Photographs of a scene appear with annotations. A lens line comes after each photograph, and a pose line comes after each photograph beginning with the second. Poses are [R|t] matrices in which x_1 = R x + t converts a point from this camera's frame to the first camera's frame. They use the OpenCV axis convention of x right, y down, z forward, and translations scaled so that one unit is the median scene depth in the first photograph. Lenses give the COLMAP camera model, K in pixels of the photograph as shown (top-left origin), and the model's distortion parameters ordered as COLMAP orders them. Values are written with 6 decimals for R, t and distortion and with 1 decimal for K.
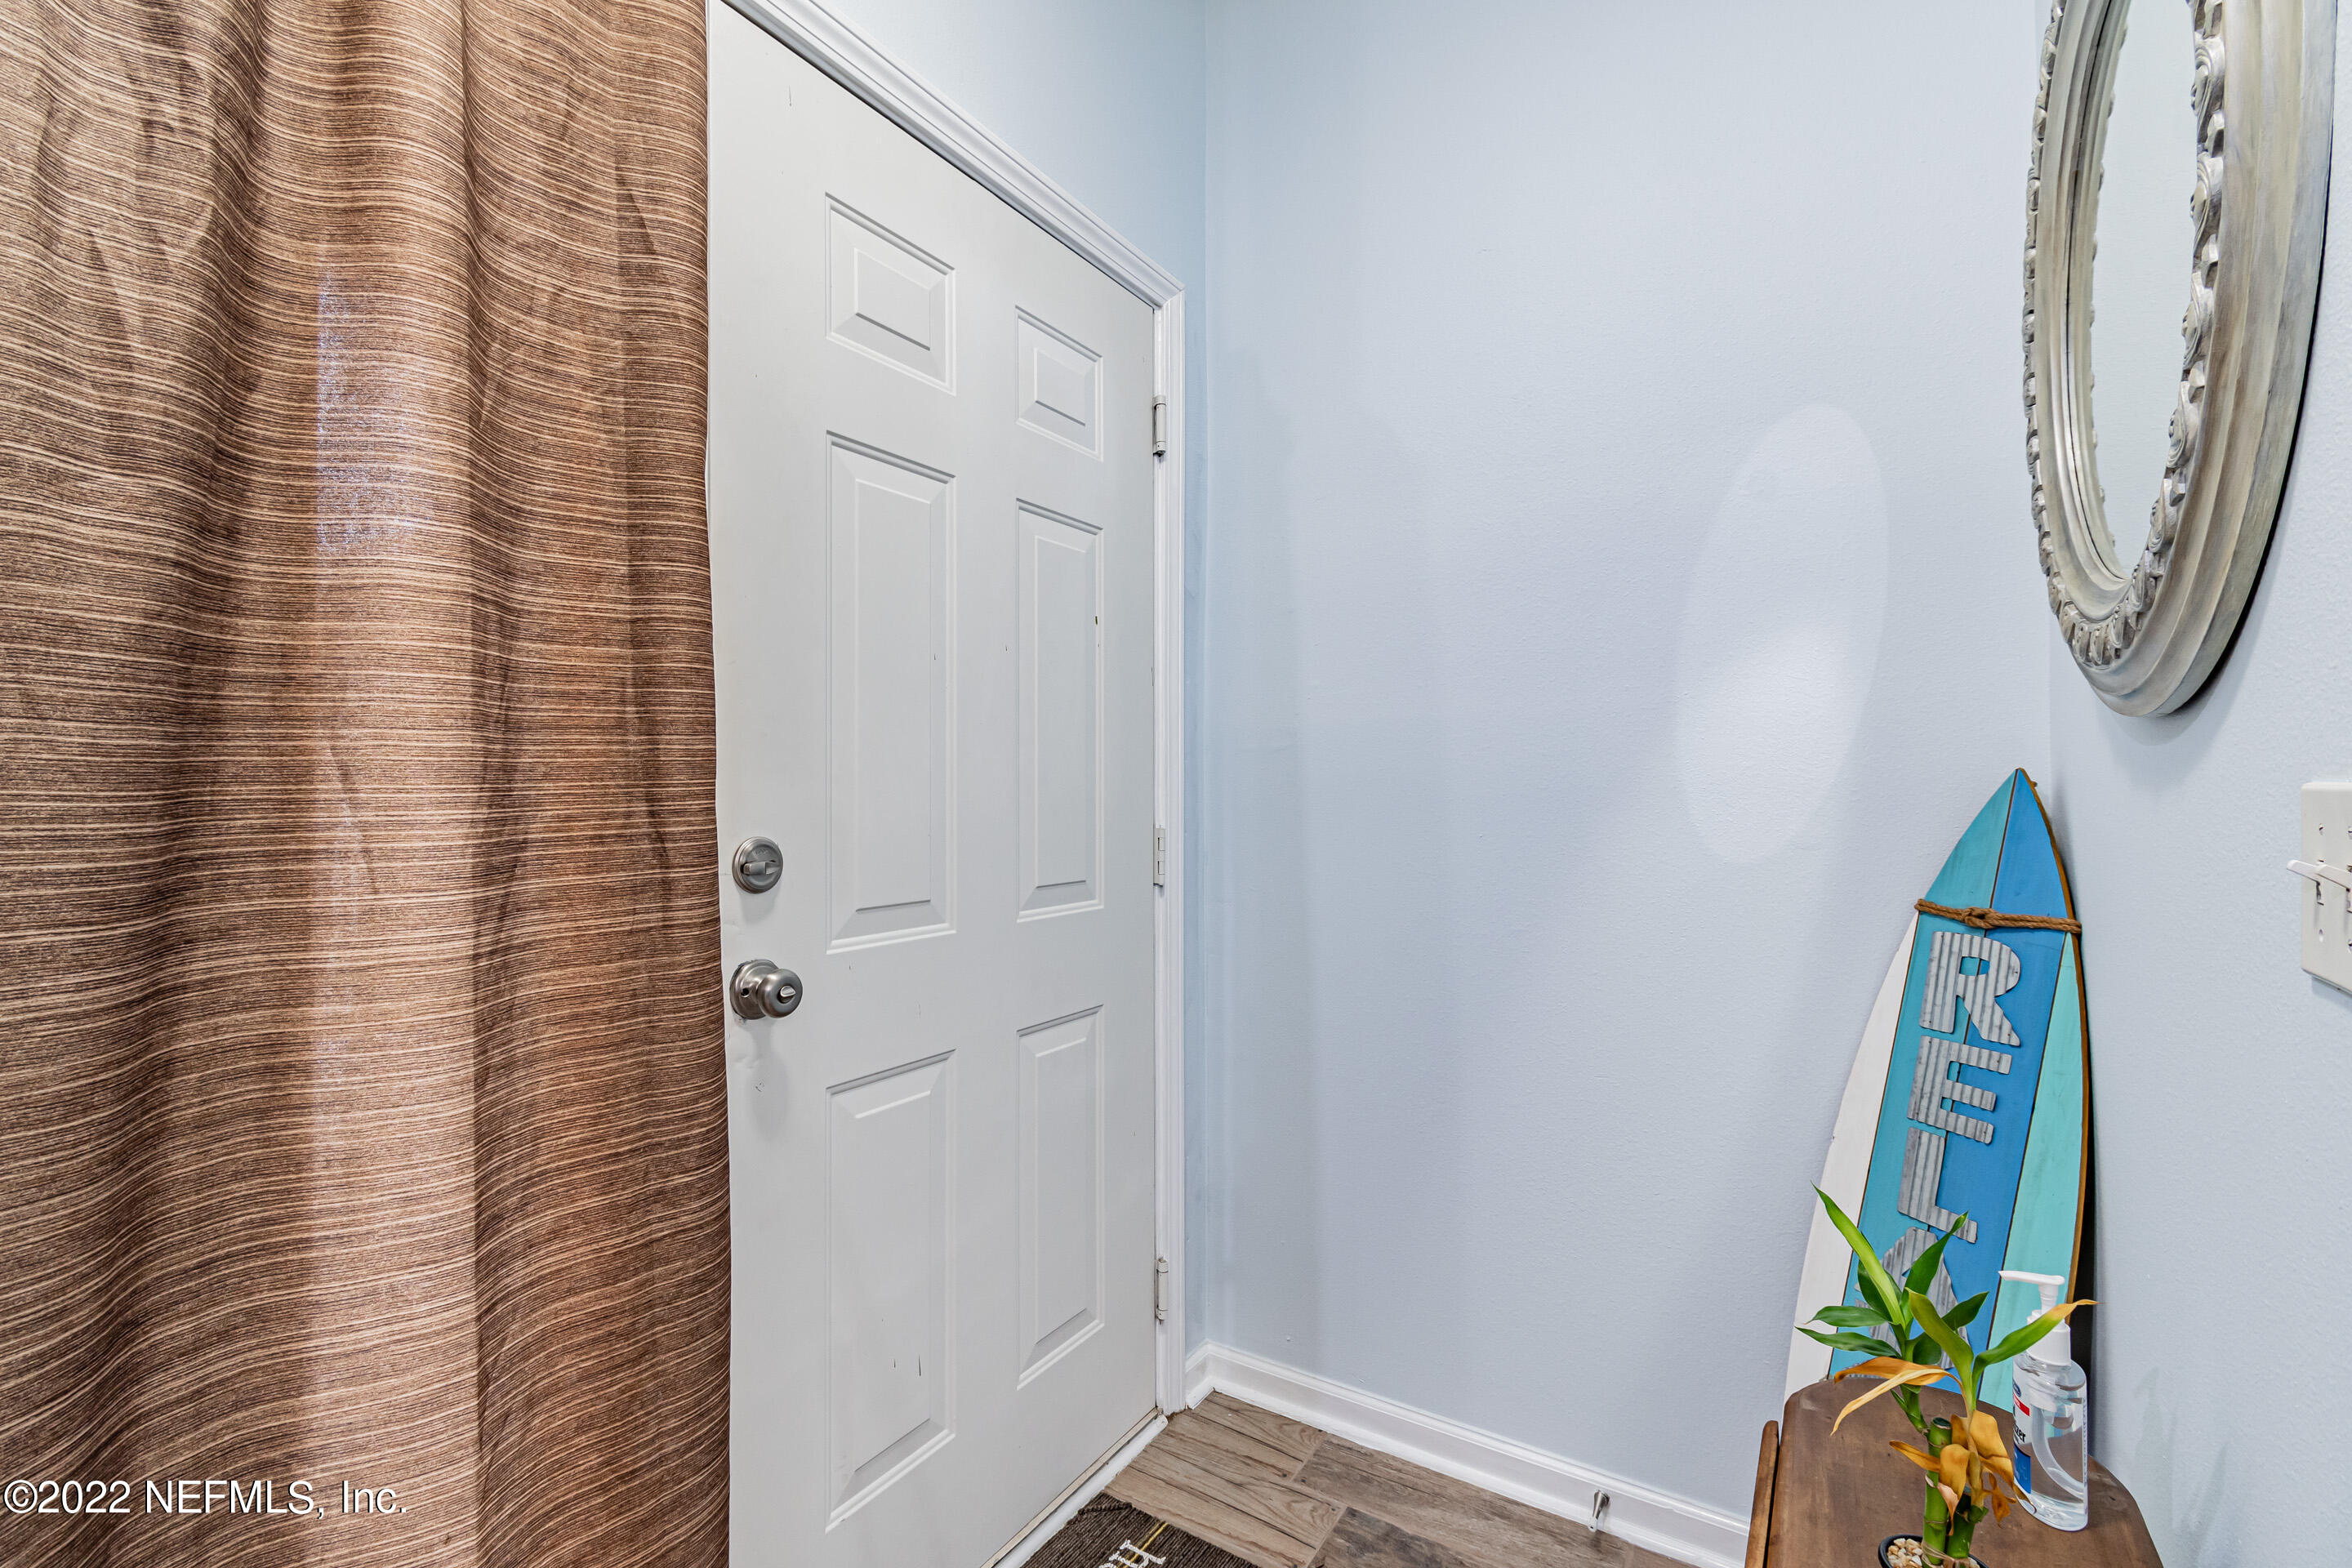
lens RADIAL K [[1042.6, 0, 1178.4], [0, 1042.6, 787.4], [0, 0, 1]] dist [0.000394, 0.000117]
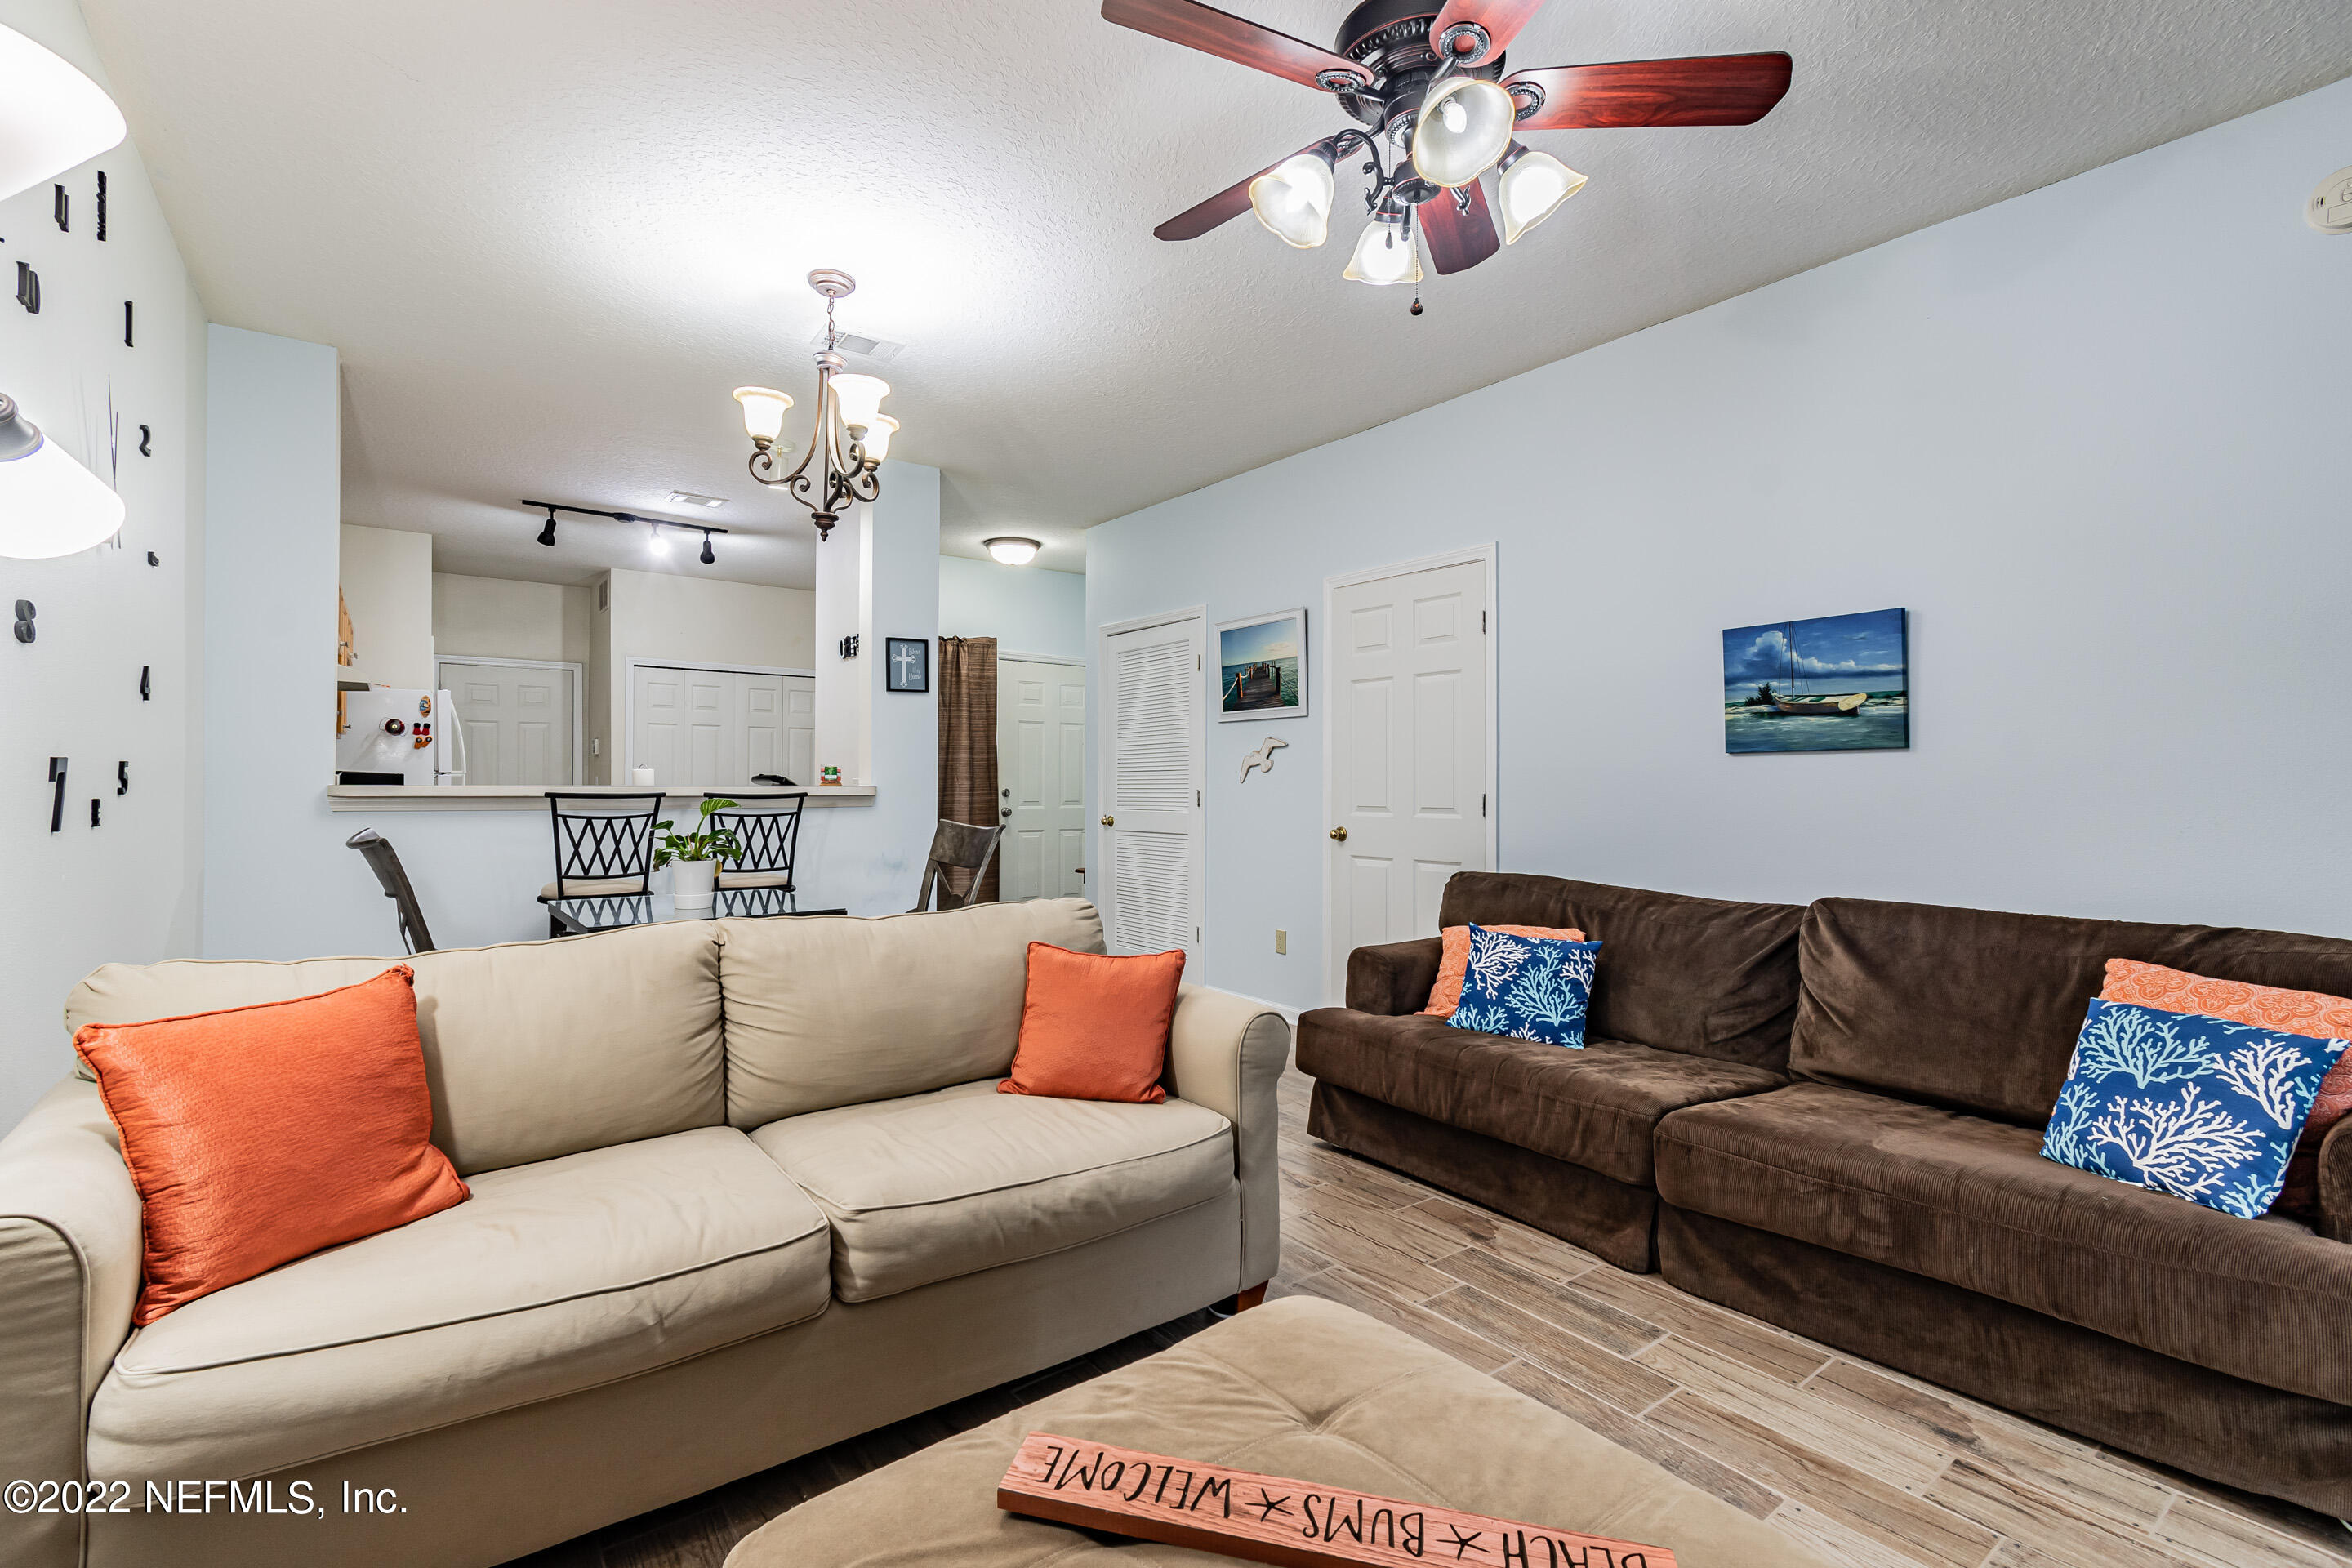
lens RADIAL K [[1042.6, 0, 1167.2], [0, 1042.6, 767.9], [0, 0, 1]] dist [0.000394, 0.000117]
pose [[0.934721, -0.003358, -0.355367, 3.712922], [-0.002229, 0.999880, -0.015310, 0.022484], [0.355376, 0.015103, 0.934601, -6.146862]]
